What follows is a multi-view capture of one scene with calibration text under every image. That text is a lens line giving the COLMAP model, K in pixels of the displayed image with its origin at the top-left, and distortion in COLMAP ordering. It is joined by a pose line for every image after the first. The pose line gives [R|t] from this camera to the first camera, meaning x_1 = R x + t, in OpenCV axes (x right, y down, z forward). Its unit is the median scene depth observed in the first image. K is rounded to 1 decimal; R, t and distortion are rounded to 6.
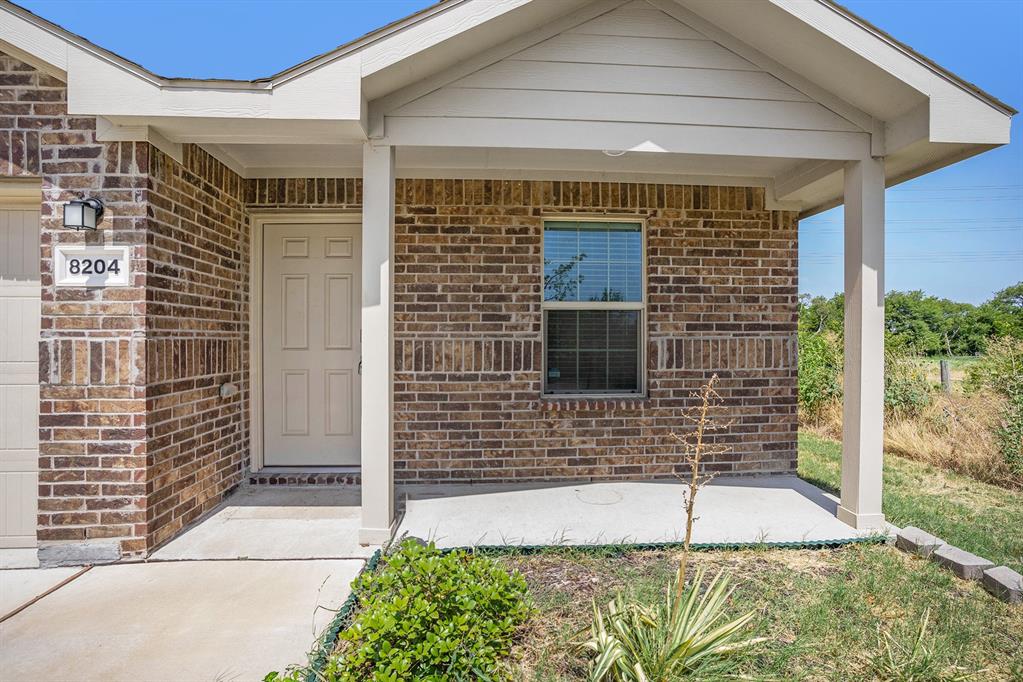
lens RADIAL K [[505.7, 0, 511.5], [0, 505.7, 341.0], [0, 0, 1]] dist [-0.076757, 0.050002]
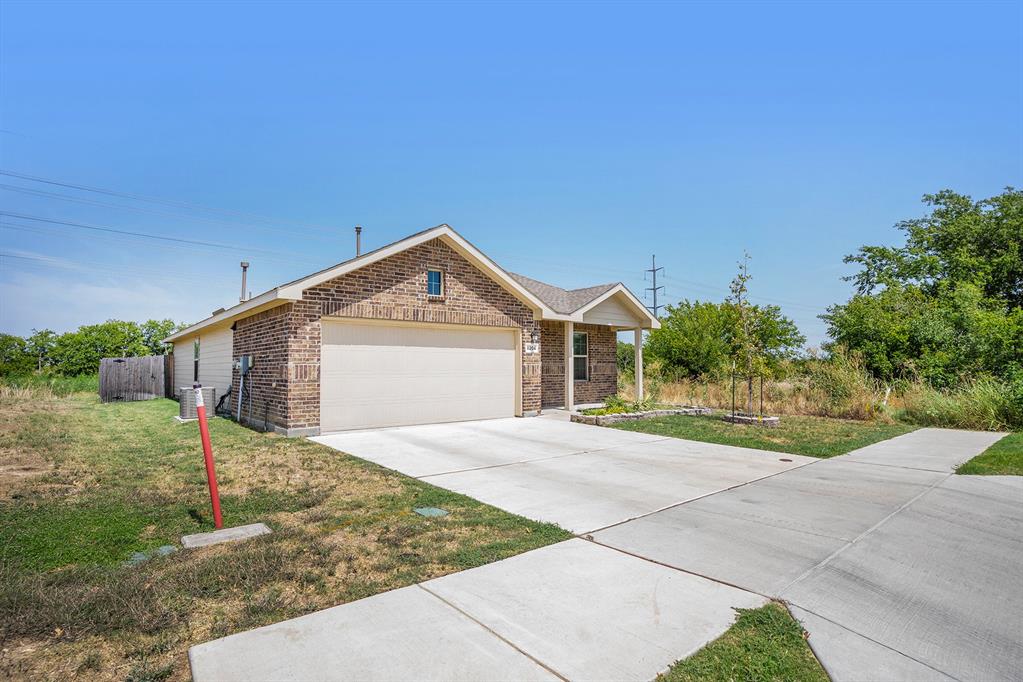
lens RADIAL K [[505.7, 0, 511.5], [0, 505.7, 341.0], [0, 0, 1]] dist [-0.076757, 0.050002]
pose [[0.800468, 0.030710, 0.598589, -3.722870], [0.005282, 0.998286, -0.058278, 0.047932], [-0.599353, 0.049812, 0.798934, -2.527729]]
